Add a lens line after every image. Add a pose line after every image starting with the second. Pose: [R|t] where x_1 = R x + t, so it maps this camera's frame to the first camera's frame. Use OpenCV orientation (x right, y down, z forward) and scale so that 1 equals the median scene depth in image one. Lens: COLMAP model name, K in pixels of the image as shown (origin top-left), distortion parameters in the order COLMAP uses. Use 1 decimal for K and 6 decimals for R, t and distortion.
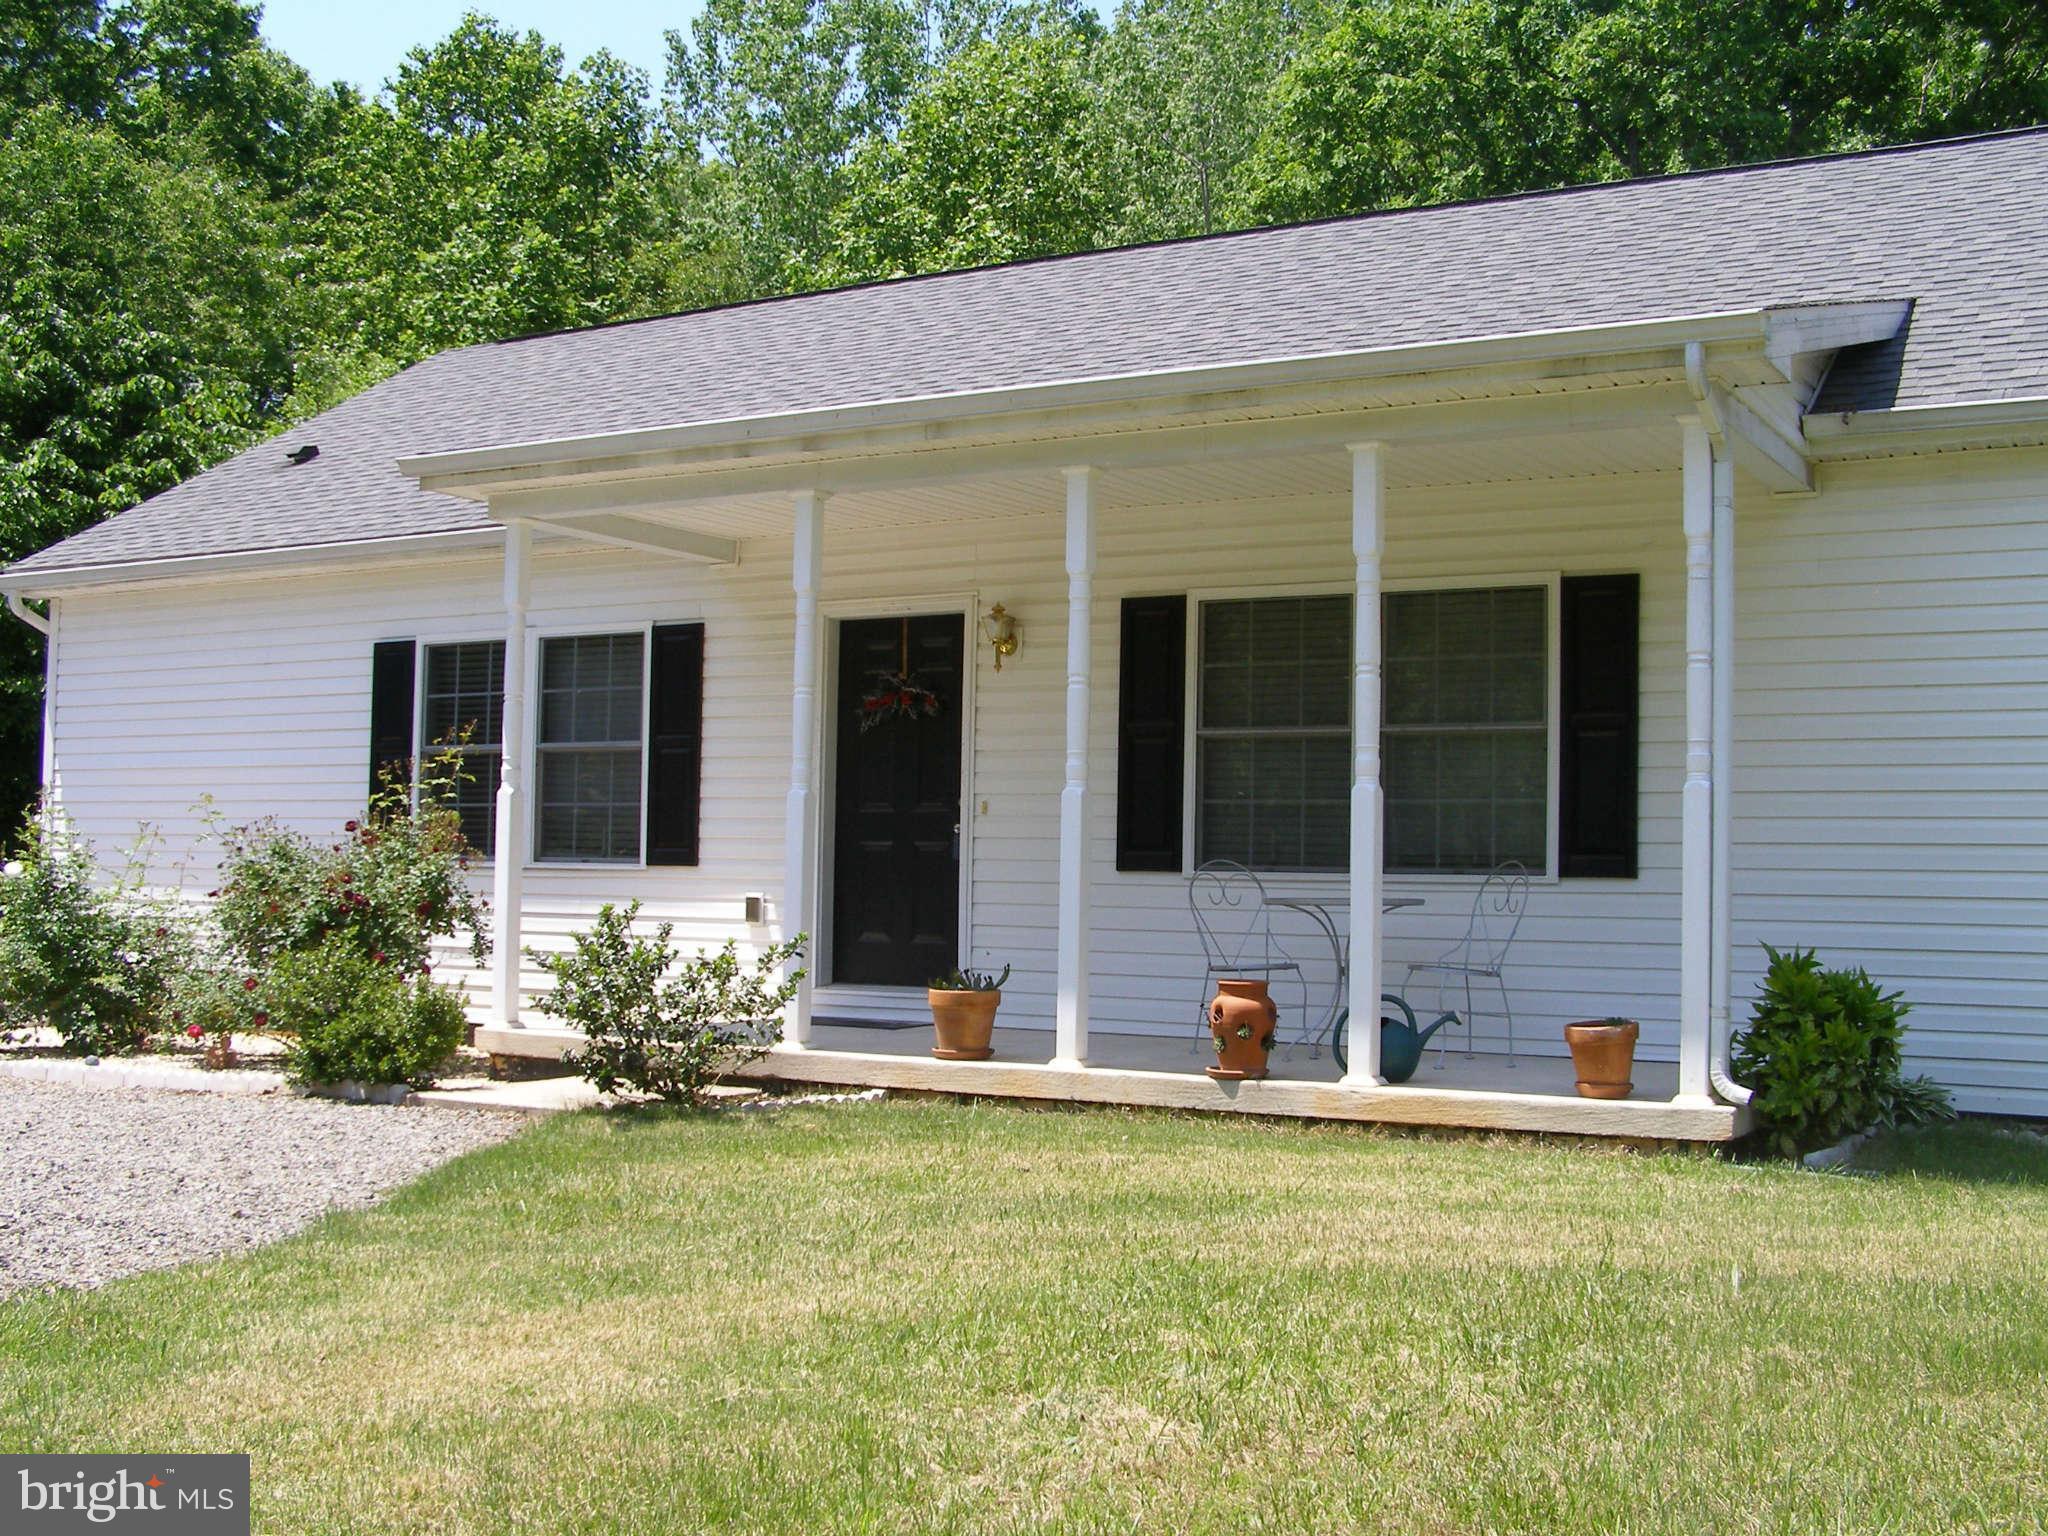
lens RADIAL K [[2300.9, 0, 1034.9], [0, 2300.9, 784.7], [0, 0, 1]] dist [-0.227328, 0.435916]
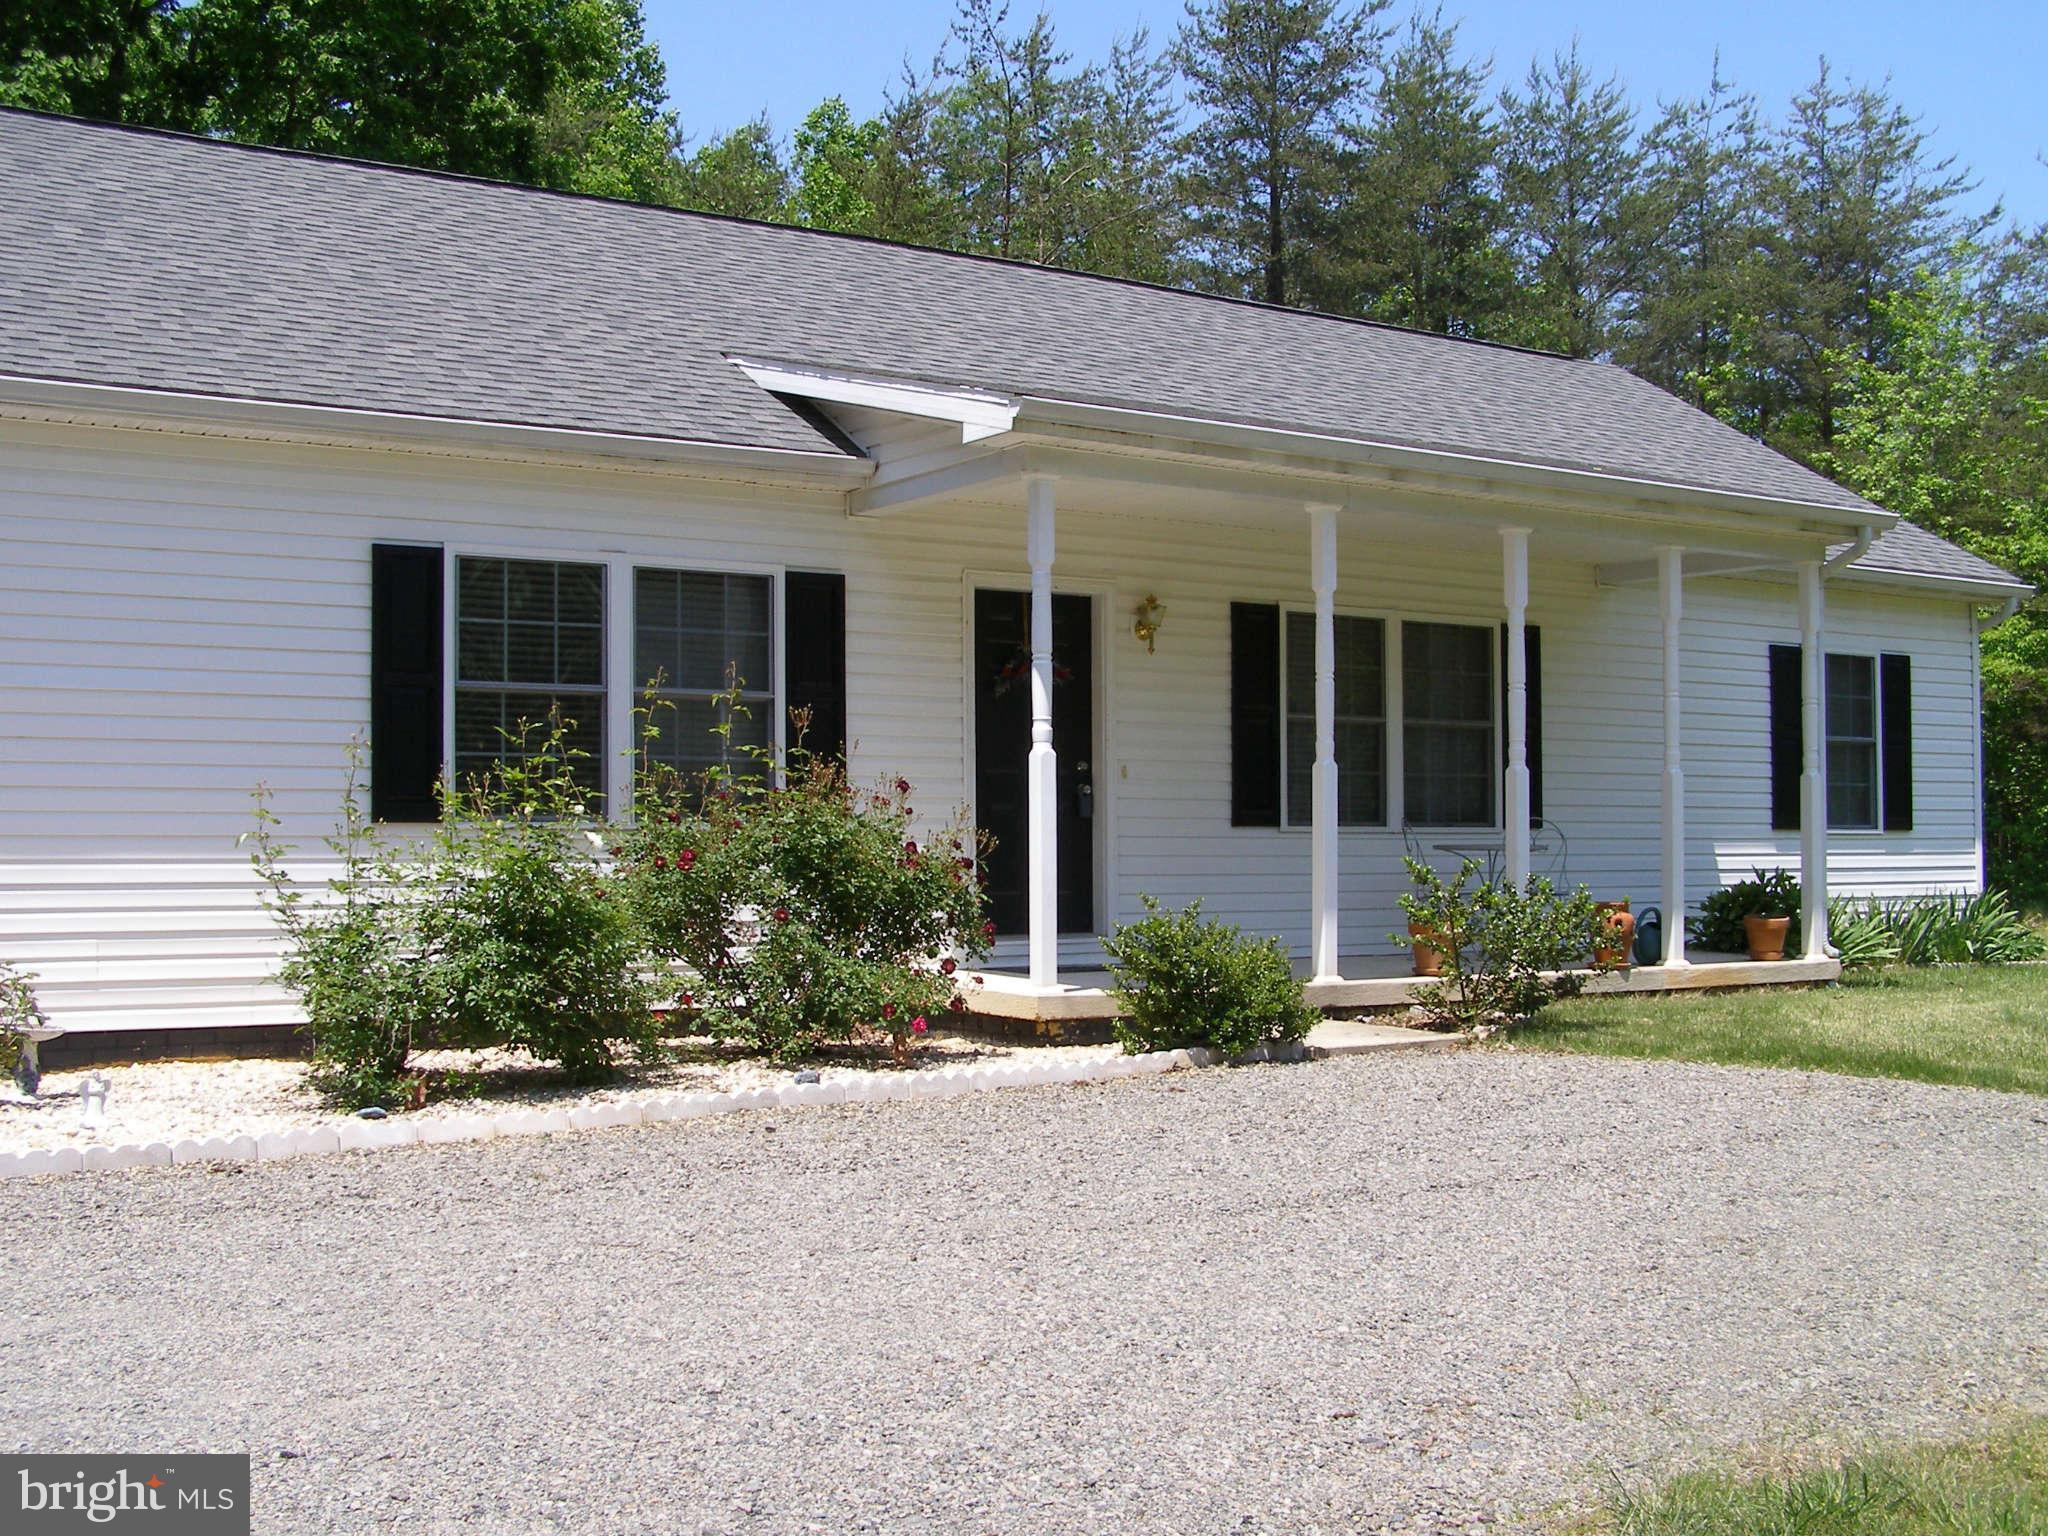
lens RADIAL K [[2300.9, 0, 1034.9], [0, 2300.9, 784.7], [0, 0, 1]] dist [-0.227328, 0.435916]
pose [[0.452500, 0.006813, 0.891738, -1.043324], [-0.030788, 0.999494, 0.007986, 0.008507], [-0.891233, -0.031068, 0.452481, 0.518578]]
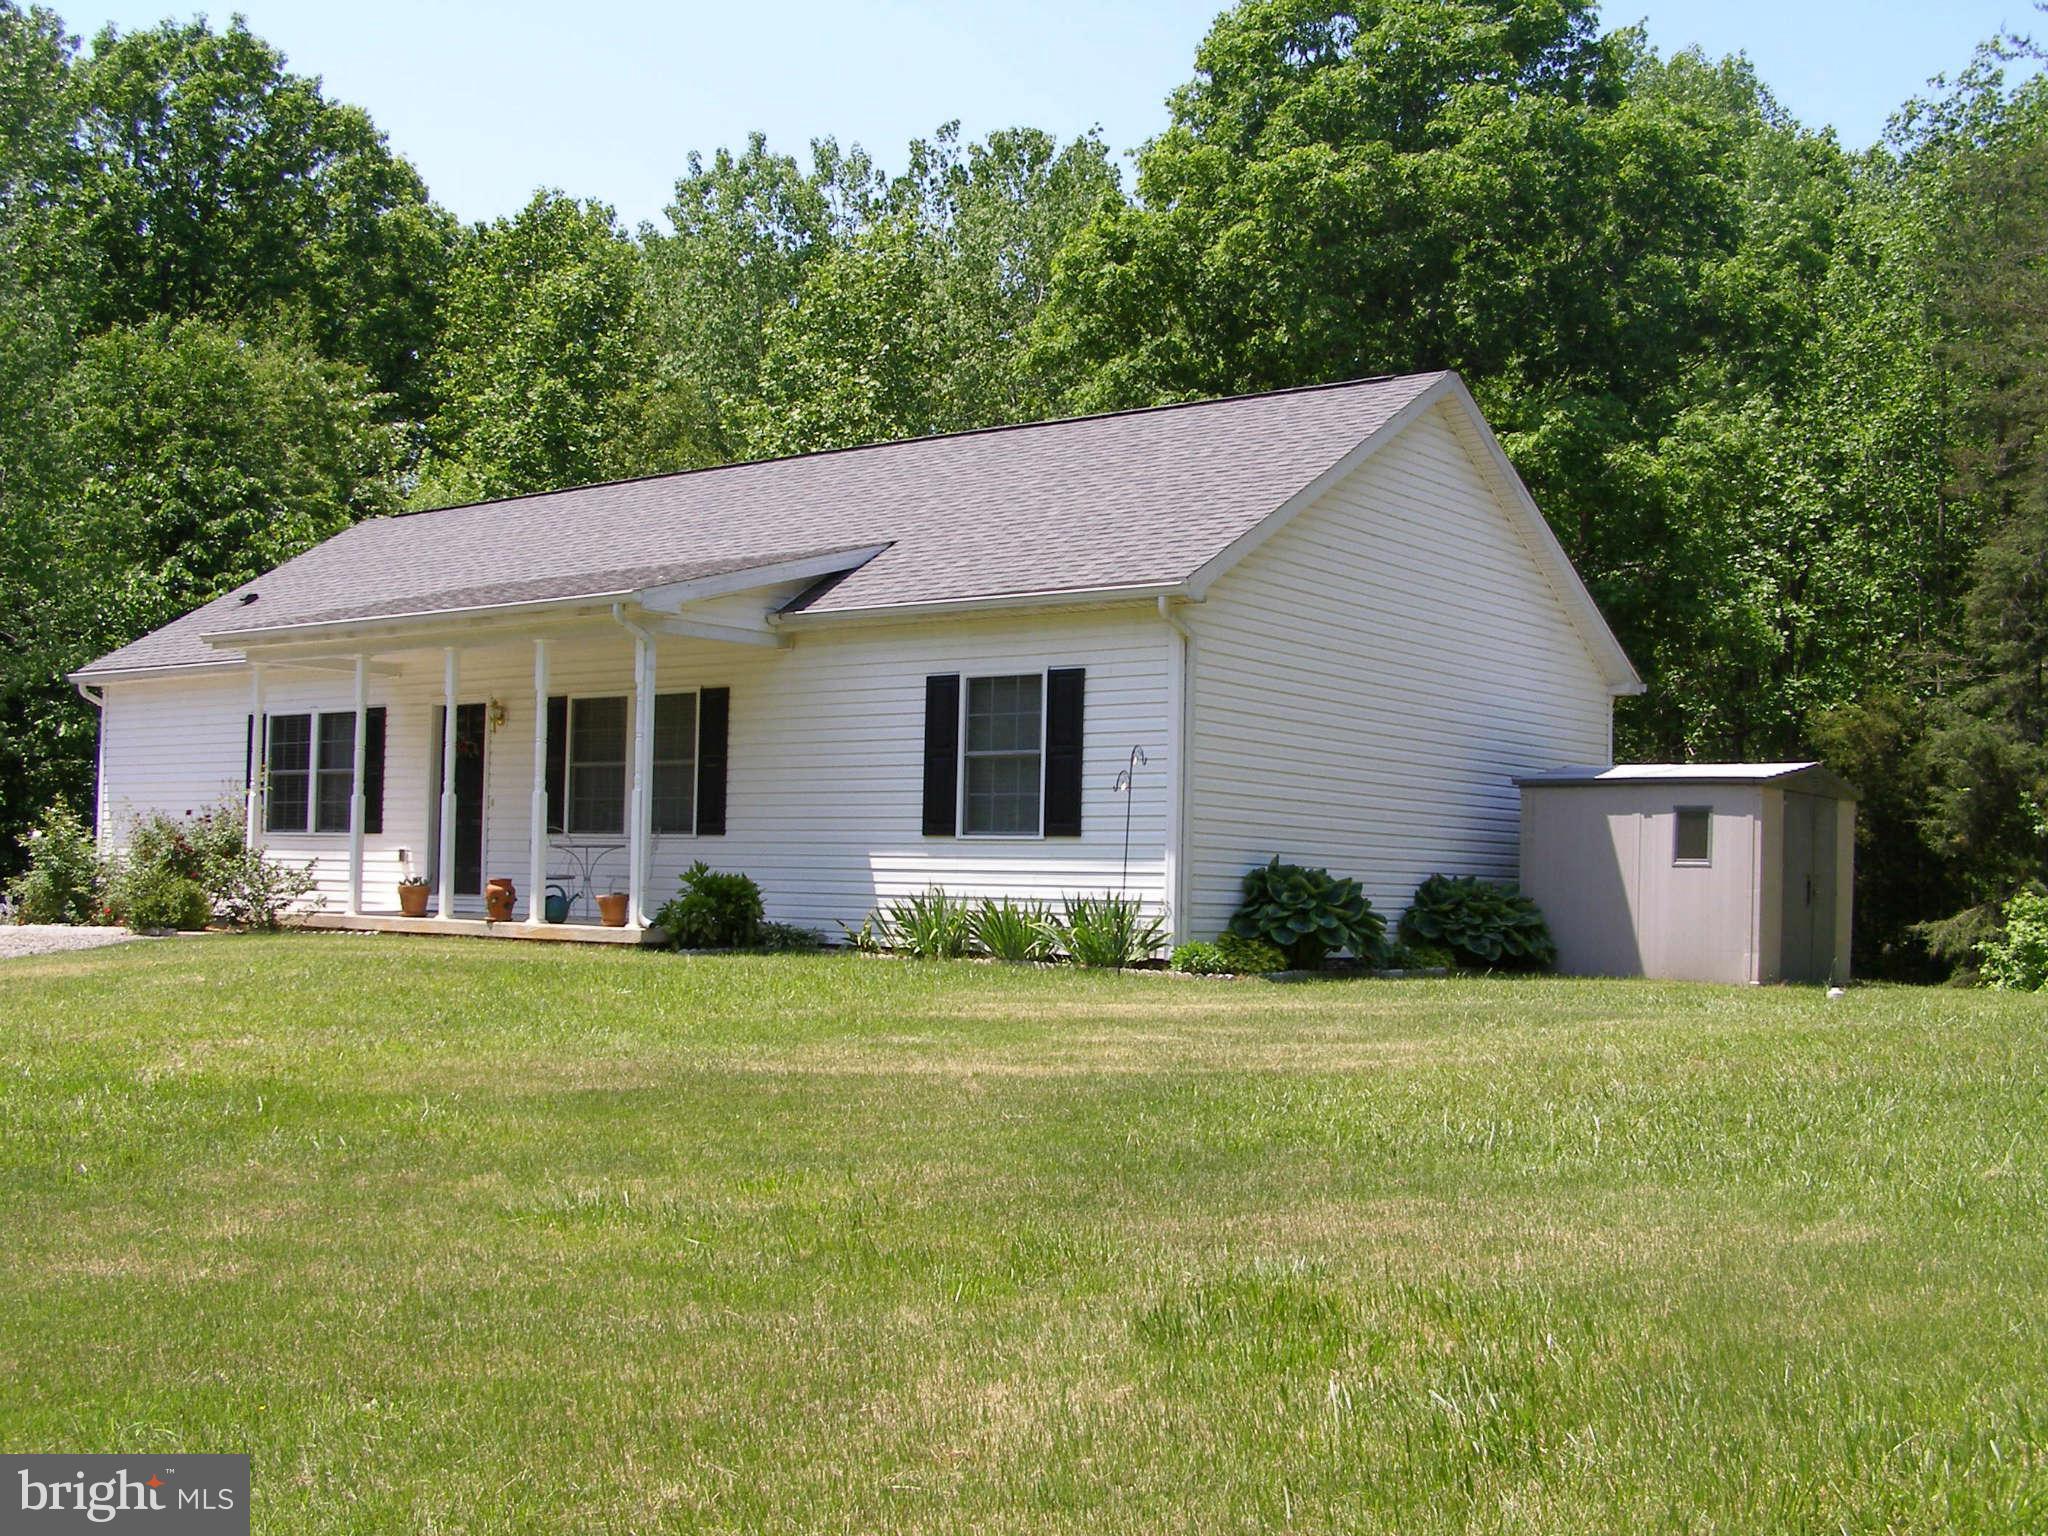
lens RADIAL K [[2374.9, 0, 1024.0], [0, 2374.9, 768.0], [0, 0, 1]] dist [-0.219354, 0.455915]
pose [[0.988646, -0.006487, -0.150125, 0.726211], [0.005453, 0.999958, -0.007298, -0.002244], [0.150166, 0.006397, 0.988640, -0.920783]]
